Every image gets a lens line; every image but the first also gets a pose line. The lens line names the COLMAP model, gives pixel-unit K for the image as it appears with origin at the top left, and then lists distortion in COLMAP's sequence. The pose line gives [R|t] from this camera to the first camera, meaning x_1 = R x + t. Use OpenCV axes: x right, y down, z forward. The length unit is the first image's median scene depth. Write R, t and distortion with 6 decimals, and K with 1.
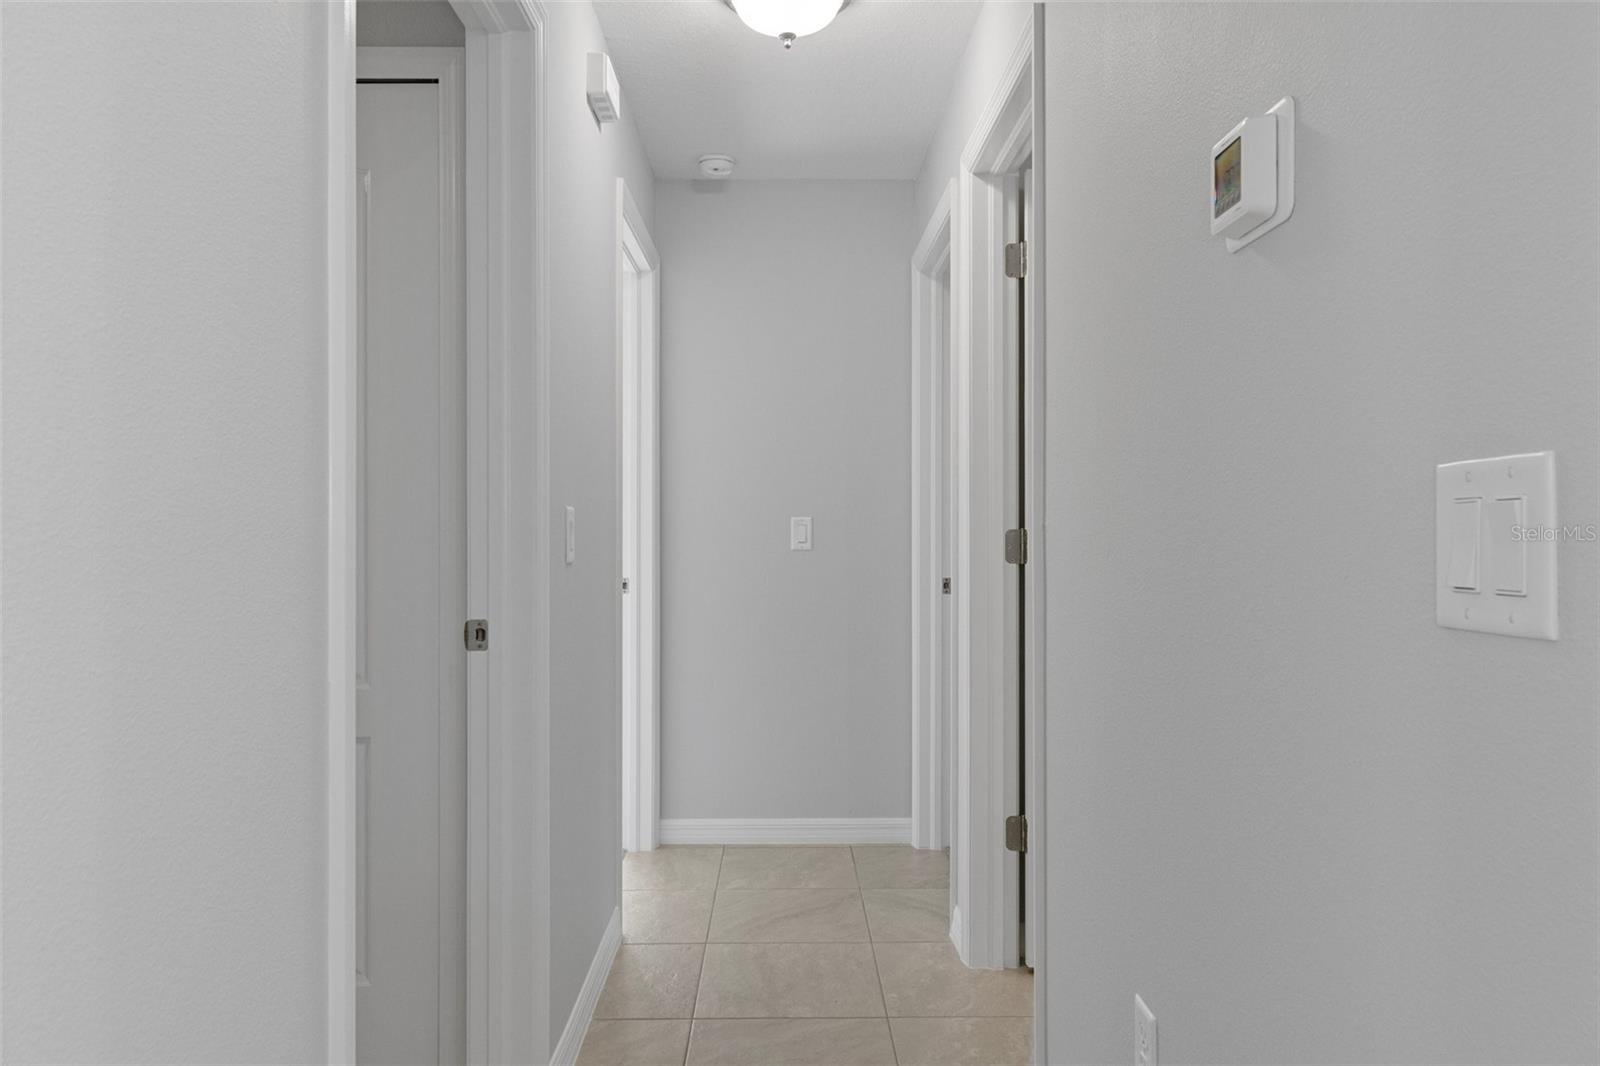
lens RADIAL K [[1023.1, 0, 800.0], [0, 1023.1, 533.0], [0, 0, 1]] dist [0.001564, -0.001113]
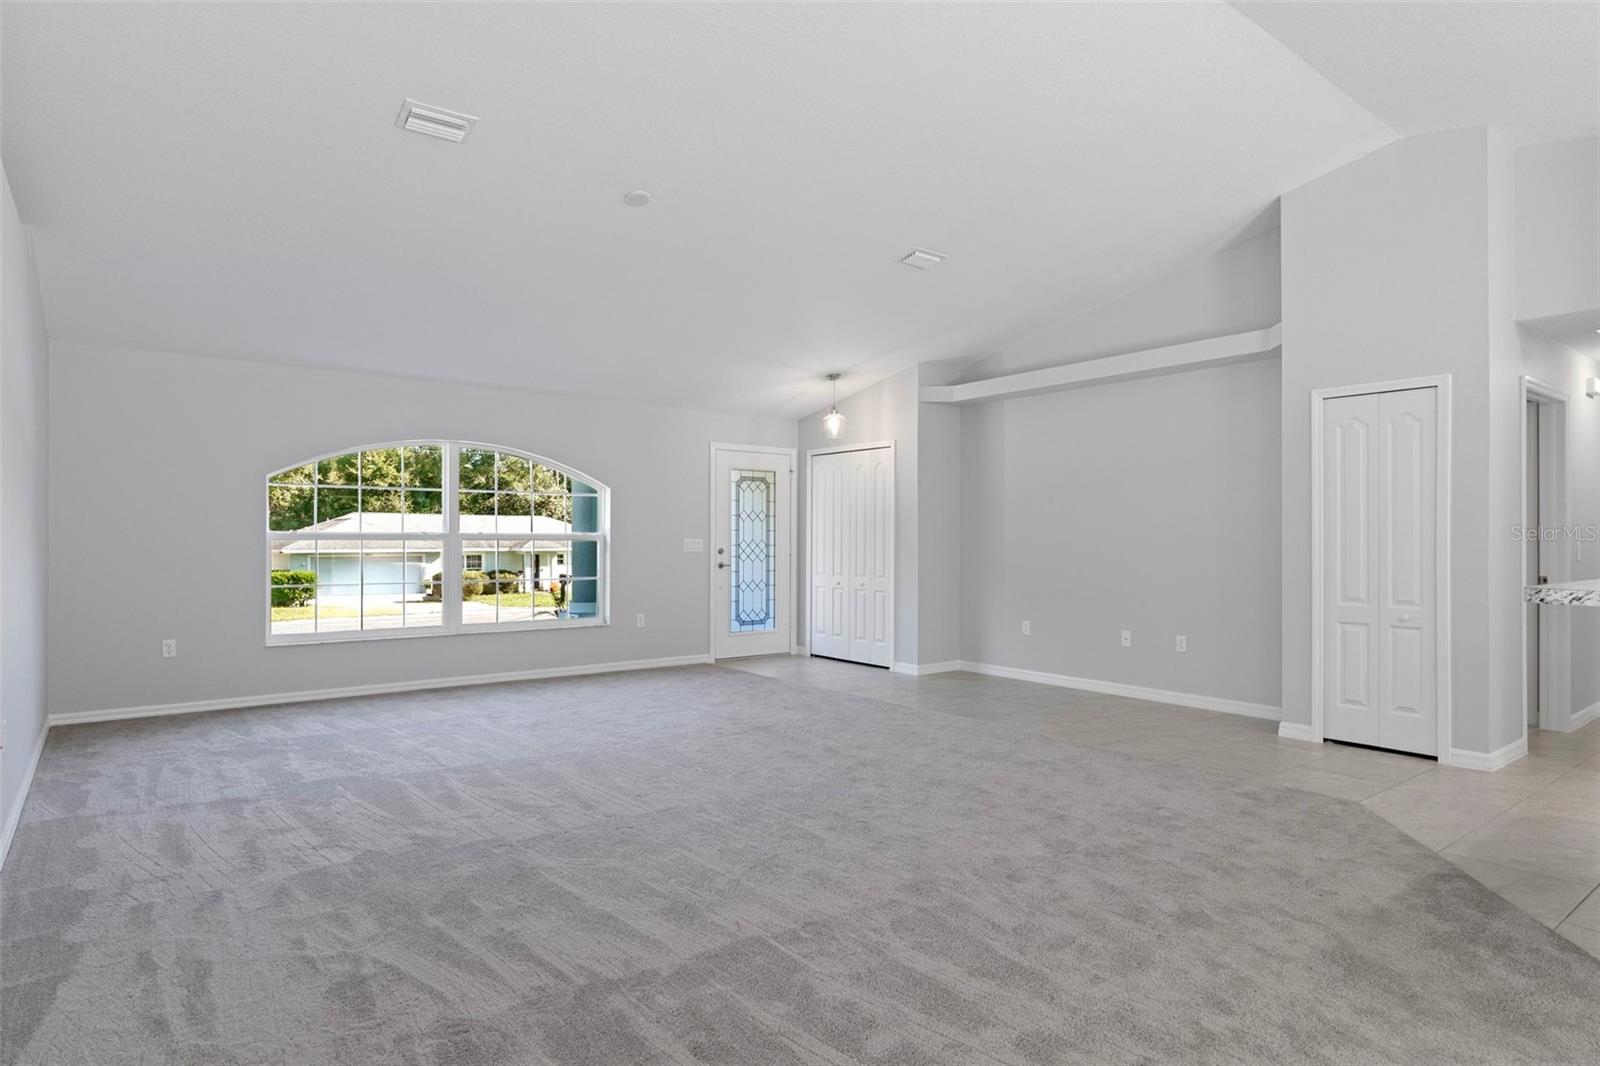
lens RADIAL K [[885.6, 0, 796.2], [0, 885.6, 539.4], [0, 0, 1]] dist [-0.000126, -0.001091]
pose [[0.577801, -0.001473, -0.816176, 0.484277], [-0.003890, 0.999982, -0.004558, -0.011098], [0.816168, 0.005808, 0.577785, -2.026935]]
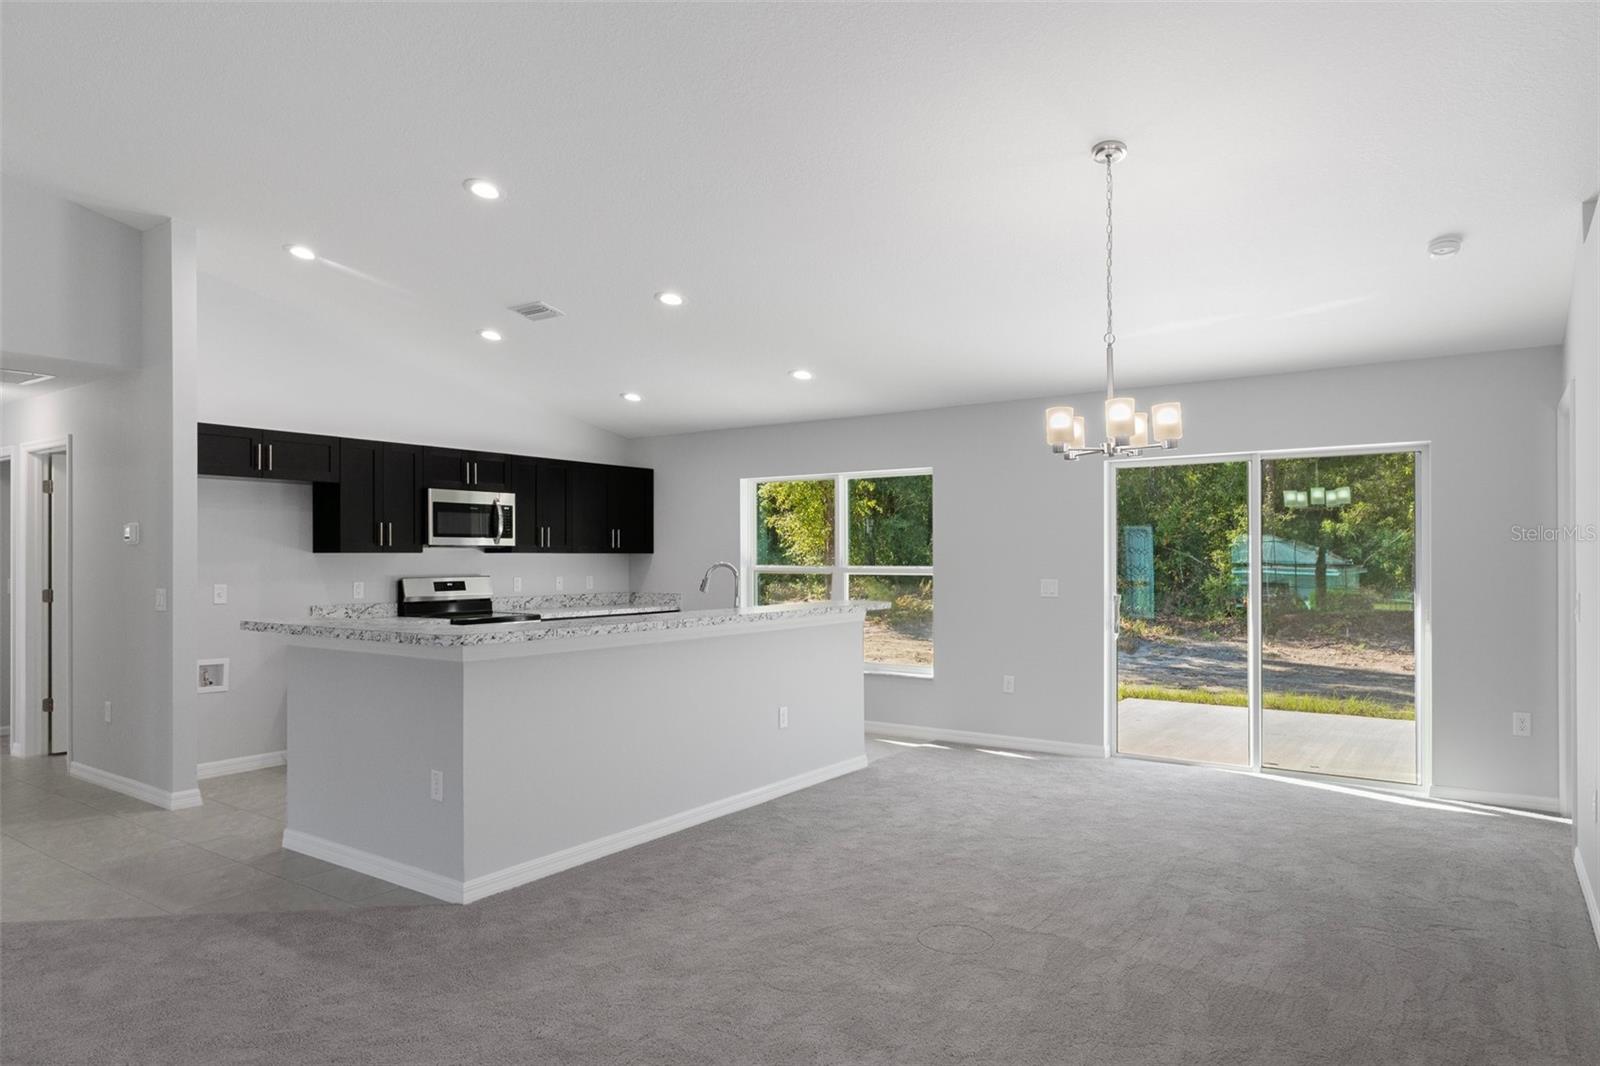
lens RADIAL K [[968.8, 0, 795.3], [0, 968.8, 544.1], [0, 0, 1]] dist [0.001980, -0.001167]
pose [[0.614209, 0.006253, 0.789119, -0.585127], [0.007593, 0.999875, -0.013834, -0.071716], [-0.789107, 0.014489, 0.614085, -2.082198]]
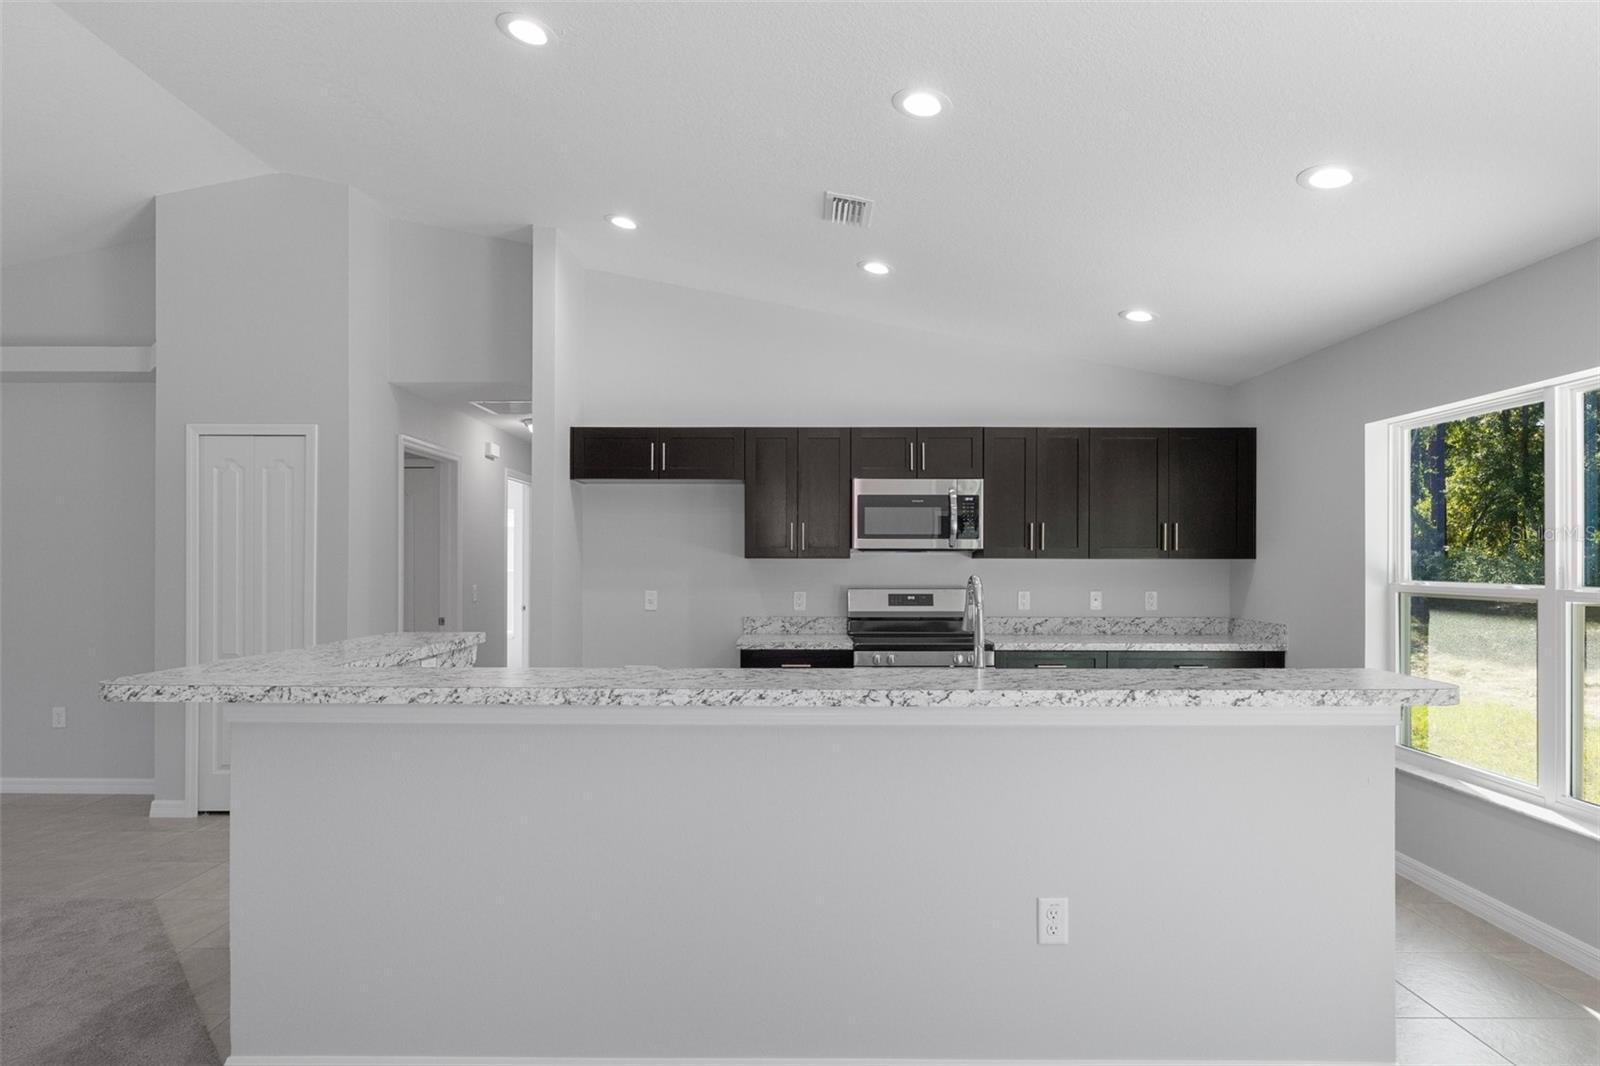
lens RADIAL K [[899.0, 0, 790.0], [0, 899.0, 558.5], [0, 0, 1]] dist [-0.000122, 0.001010]
pose [[0.998757, -0.001552, -0.049811, 0.837674], [0.001044, 0.999947, -0.010216, -0.071341], [0.049824, 0.010152, 0.998706, -1.665493]]
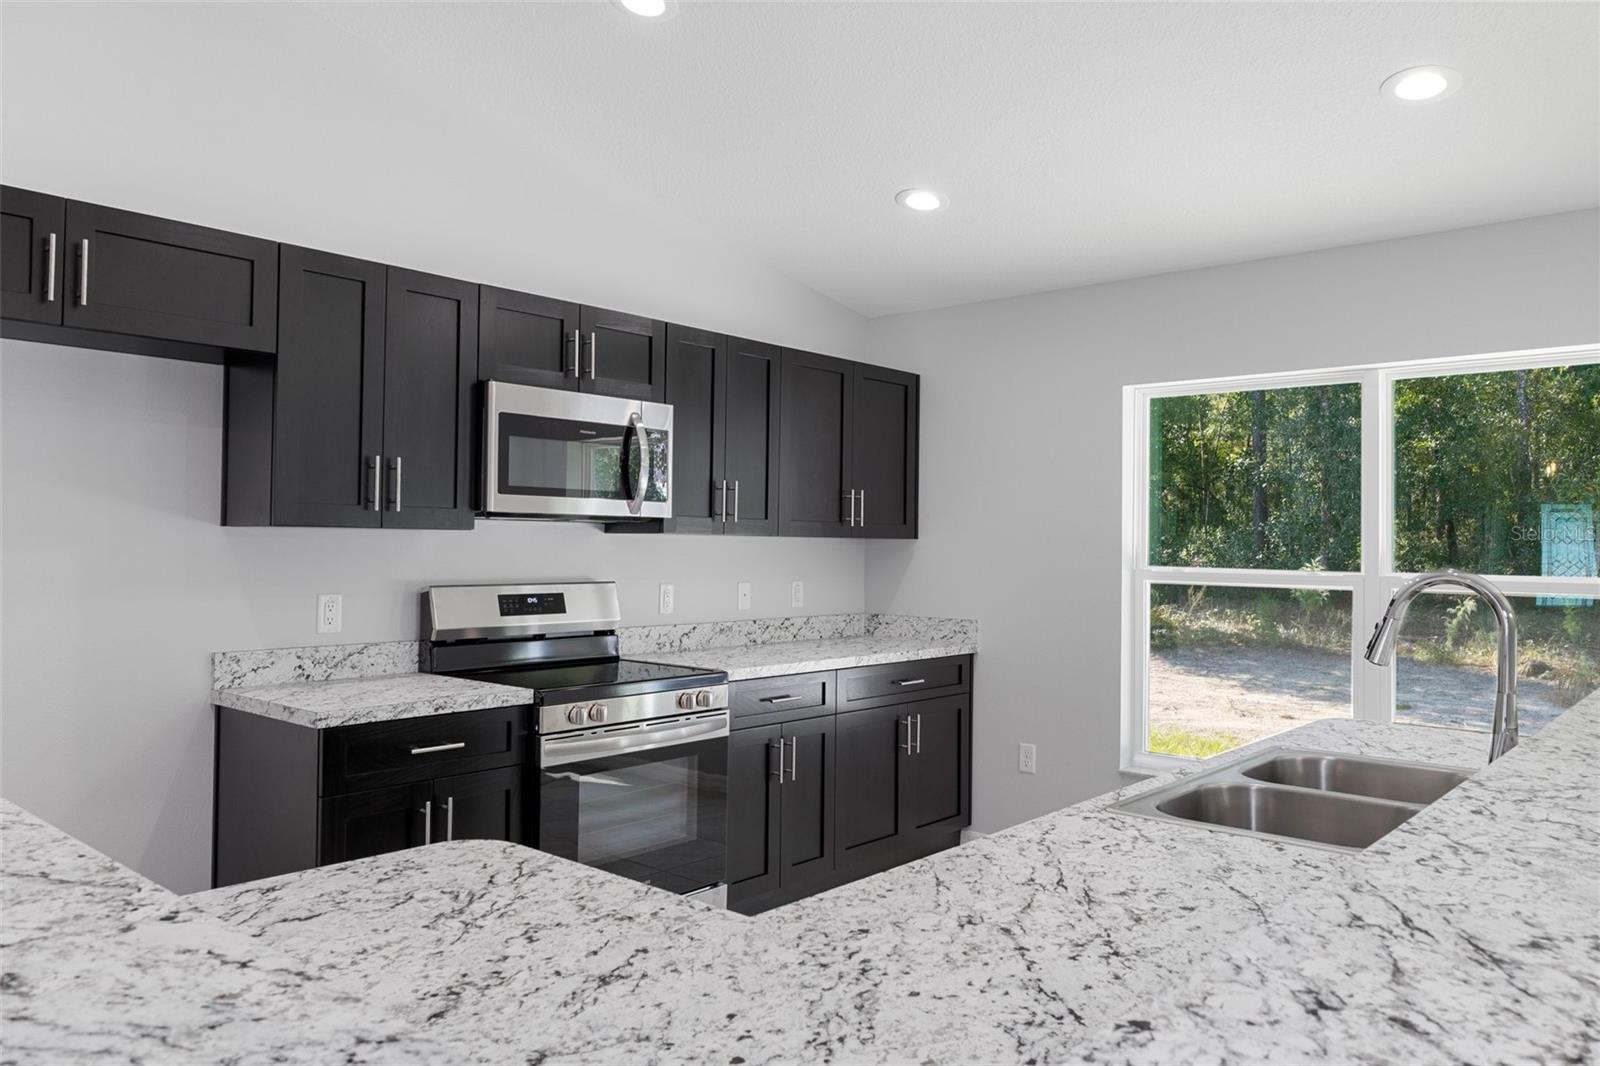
lens RADIAL K [[1128.4, 0, 800.5], [0, 1128.4, 521.9], [0, 0, 1]] dist [0.002085, 0.001729]
pose [[0.691559, 0.020616, 0.722025, 0.178845], [-0.007304, 0.999741, -0.021549, -0.075786], [-0.722283, 0.009629, 0.691531, -0.859645]]
